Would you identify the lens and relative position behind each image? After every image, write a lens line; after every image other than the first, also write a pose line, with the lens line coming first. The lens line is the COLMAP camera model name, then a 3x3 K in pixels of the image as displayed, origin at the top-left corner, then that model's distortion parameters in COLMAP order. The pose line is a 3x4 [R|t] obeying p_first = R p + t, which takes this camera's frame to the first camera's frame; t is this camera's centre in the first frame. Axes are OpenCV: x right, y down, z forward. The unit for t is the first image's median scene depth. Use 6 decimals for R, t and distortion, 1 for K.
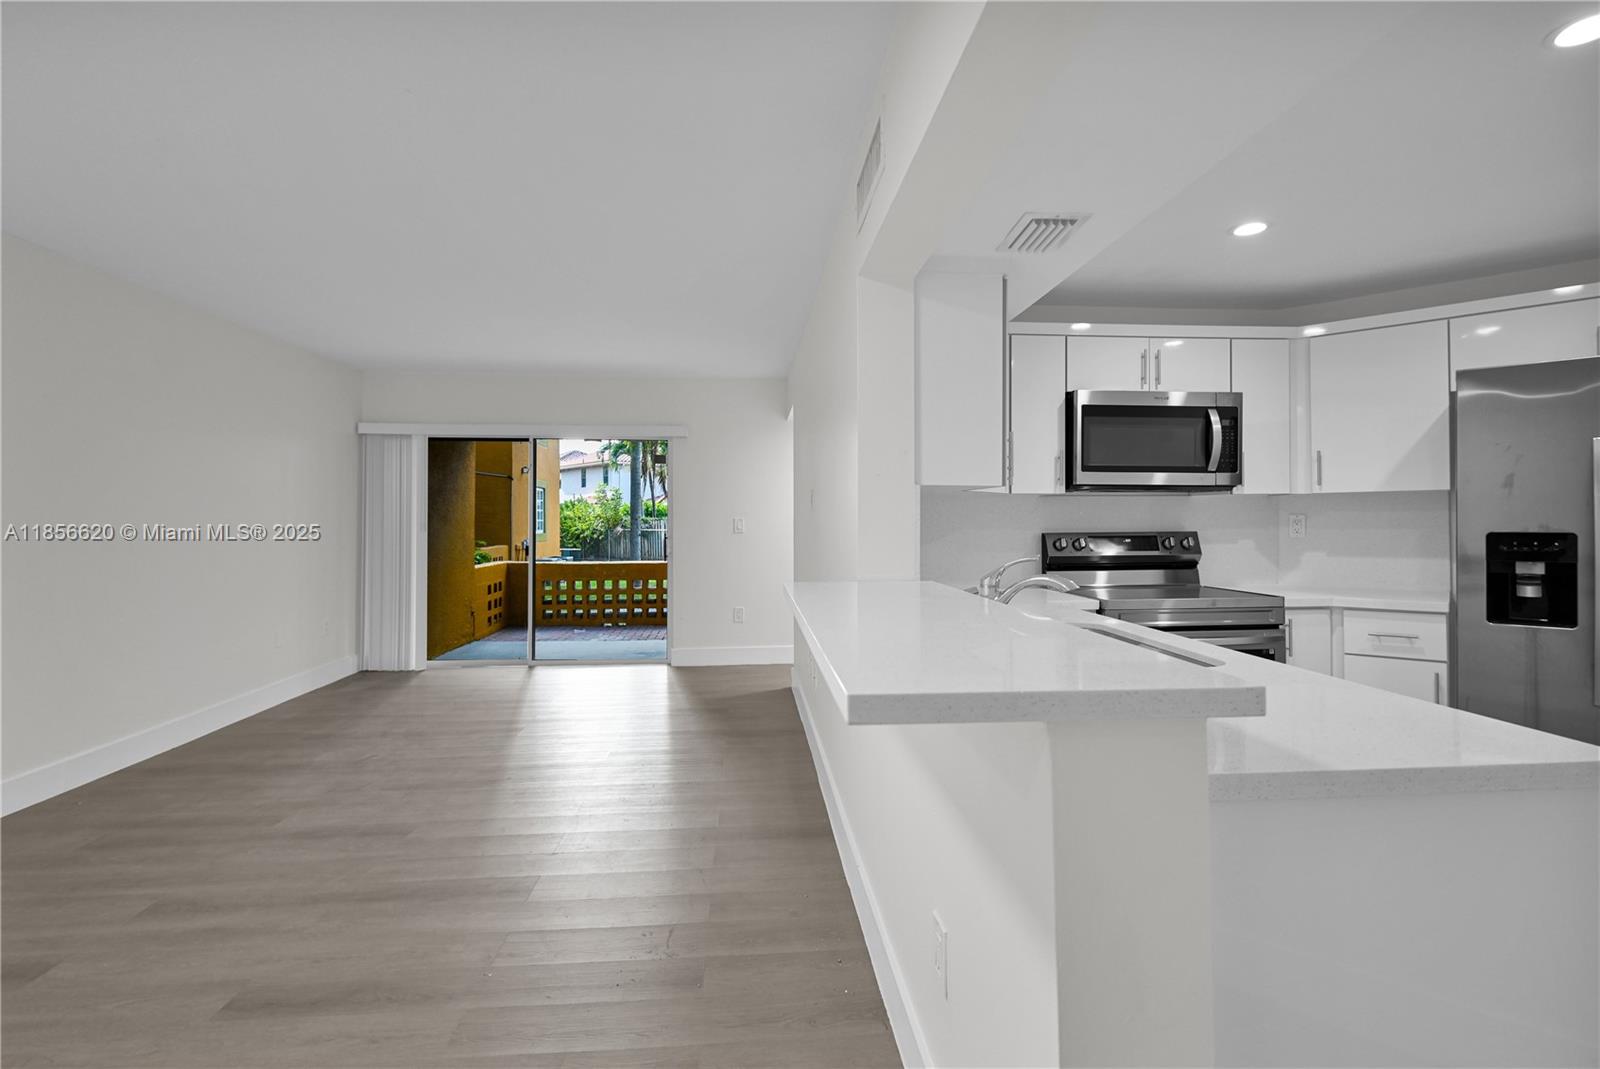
lens RADIAL K [[745.2, 0, 803.2], [0, 745.2, 521.2], [0, 0, 1]] dist [-0.001478, -0.000187]
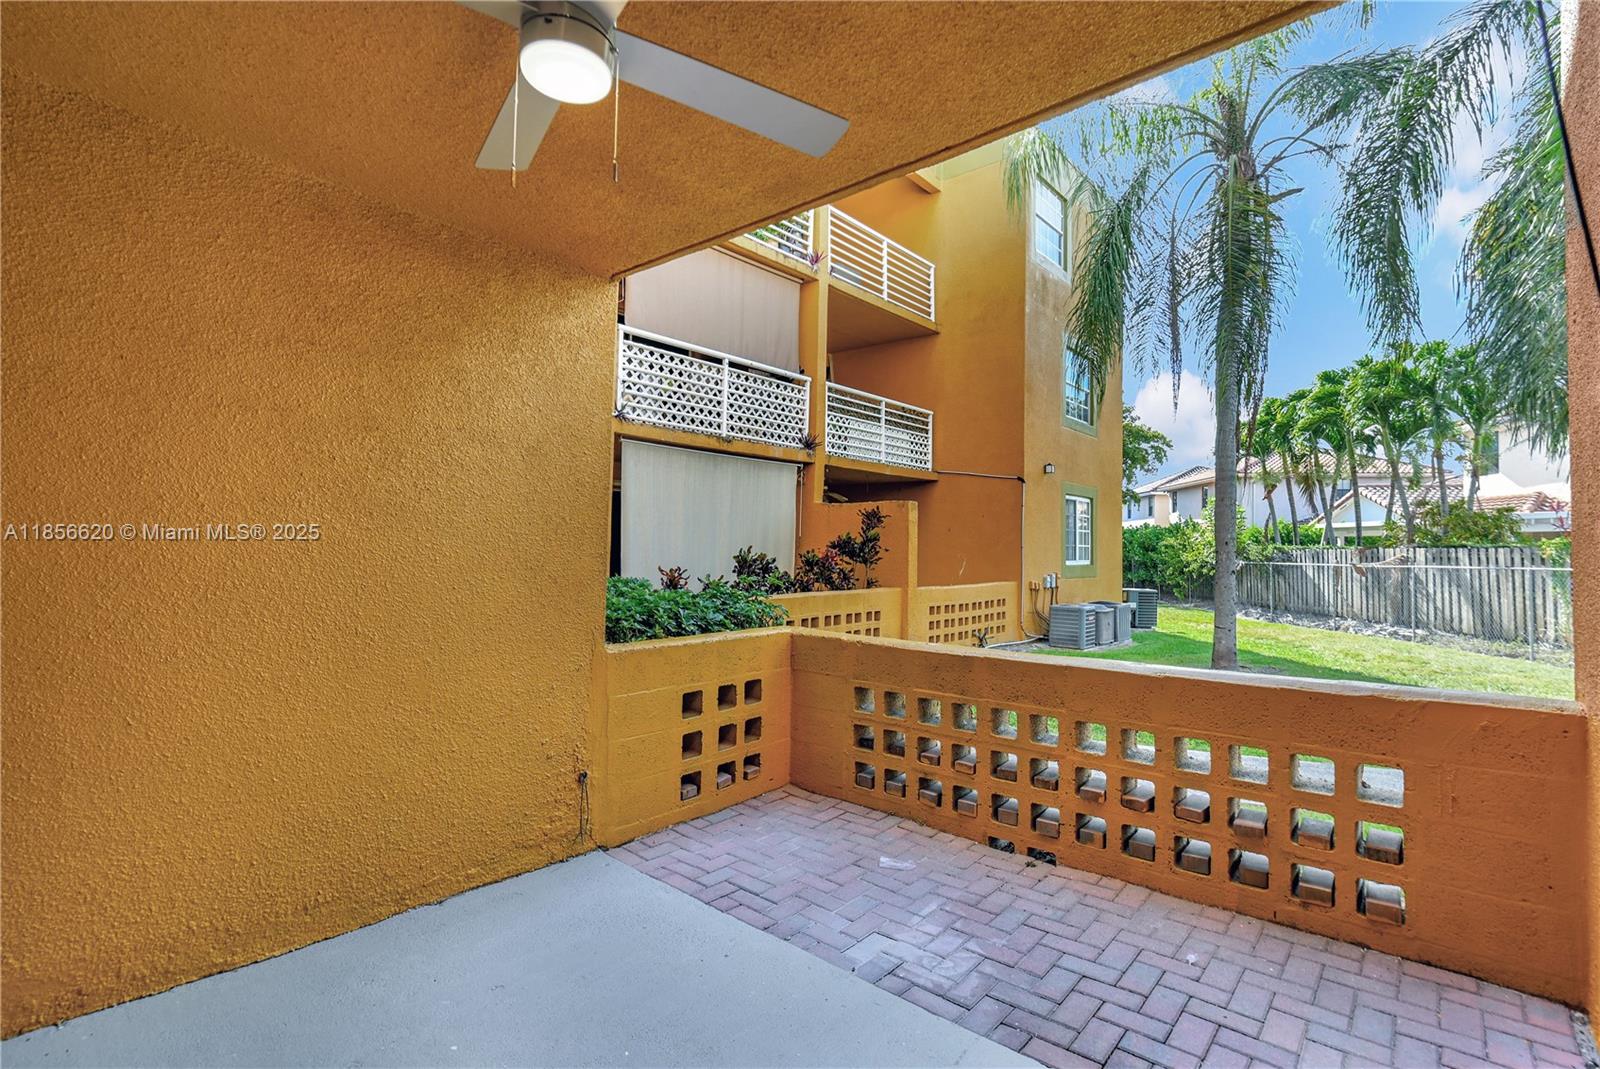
lens RADIAL K [[745.2, 0, 808.7], [0, 745.2, 572.7], [0, 0, 1]] dist [-0.001478, -0.000187]
pose [[0.695943, 0.024235, -0.717688, -0.261954], [-0.005144, 0.999573, 0.028766, 0.028806], [0.718079, -0.016328, 0.695770, 2.112897]]
